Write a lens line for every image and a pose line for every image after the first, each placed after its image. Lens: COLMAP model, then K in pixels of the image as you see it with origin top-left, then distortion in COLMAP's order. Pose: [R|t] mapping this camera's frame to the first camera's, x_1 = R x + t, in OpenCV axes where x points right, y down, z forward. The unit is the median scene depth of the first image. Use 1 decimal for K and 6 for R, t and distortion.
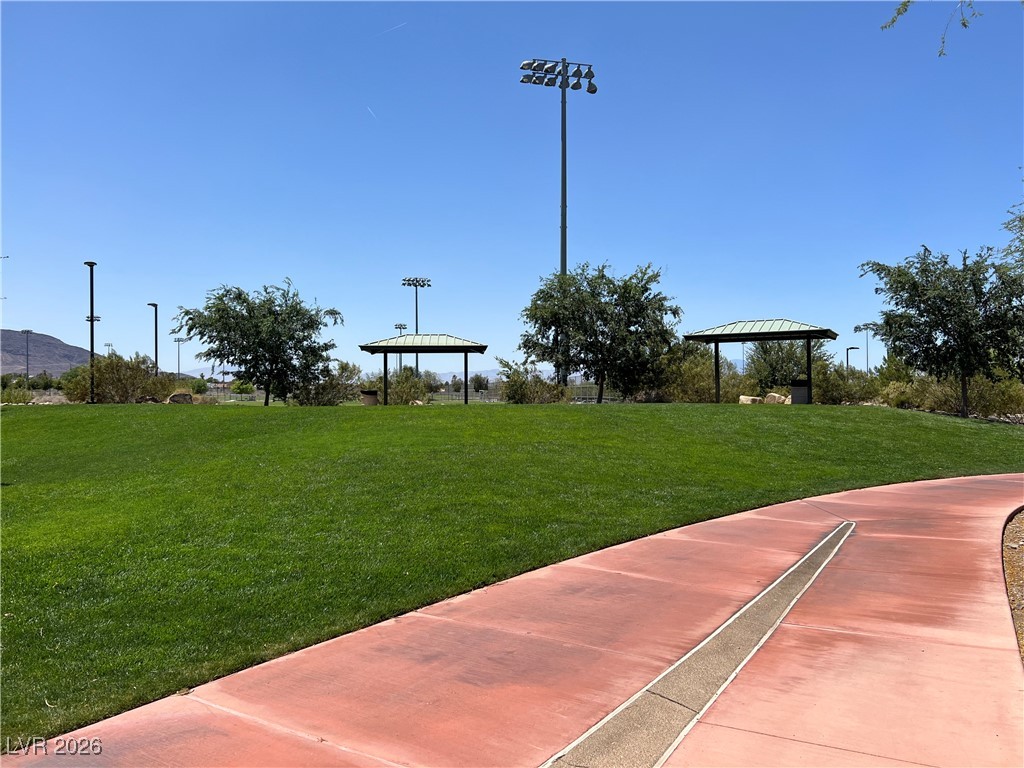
lens RADIAL K [[768.6, 0, 521.5], [0, 768.6, 377.2], [0, 0, 1]] dist [0.056955, -0.076810]
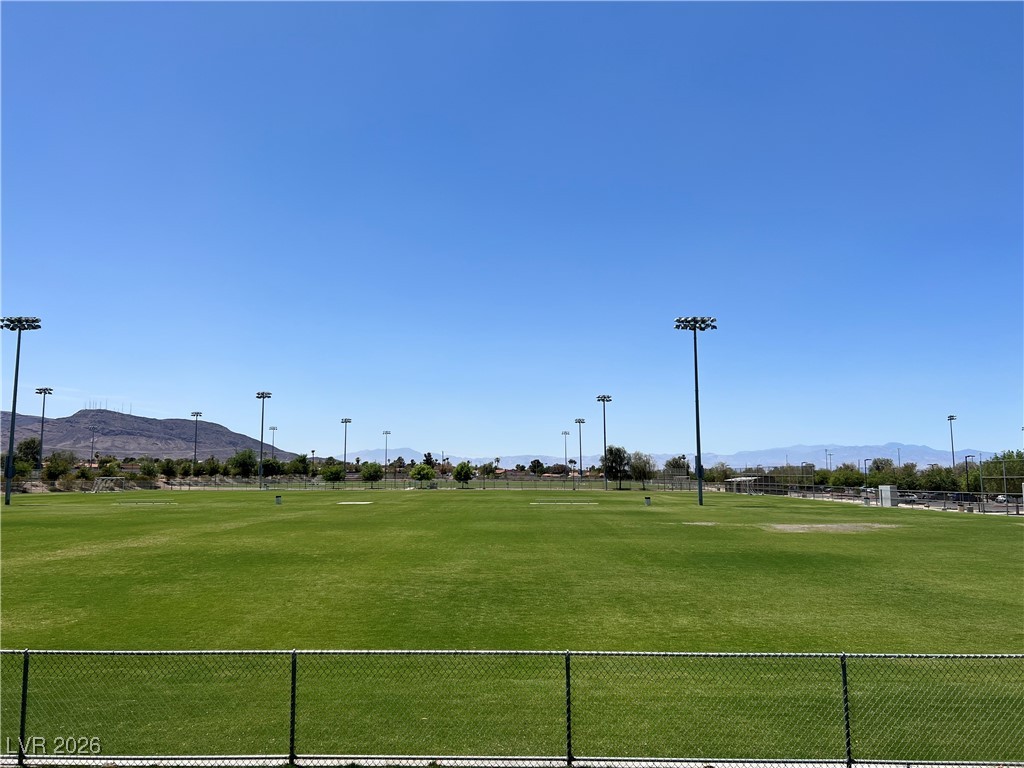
lens RADIAL K [[768.6, 0, 513.7], [0, 768.6, 385.9], [0, 0, 1]] dist [0.056955, -0.076810]
pose [[0.983575, -0.018893, -0.179510, -0.093305], [0.001232, 0.995187, -0.097990, 0.000950], [0.180498, 0.096159, 0.978864, 0.154975]]
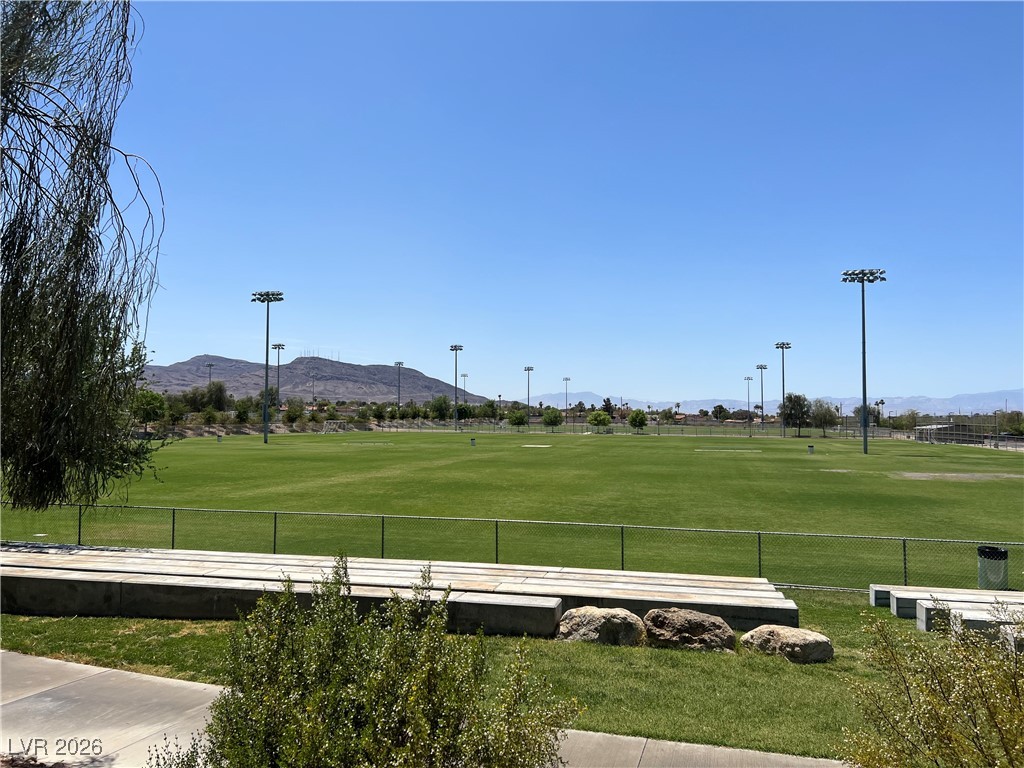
lens RADIAL K [[768.6, 0, 508.1], [0, 768.6, 386.2], [0, 0, 1]] dist [0.056955, -0.076810]
pose [[0.911304, -0.009037, -0.411634, -0.075866], [-0.001176, 0.999698, -0.024550, -0.002116], [0.411731, 0.022857, 0.911019, 0.116774]]
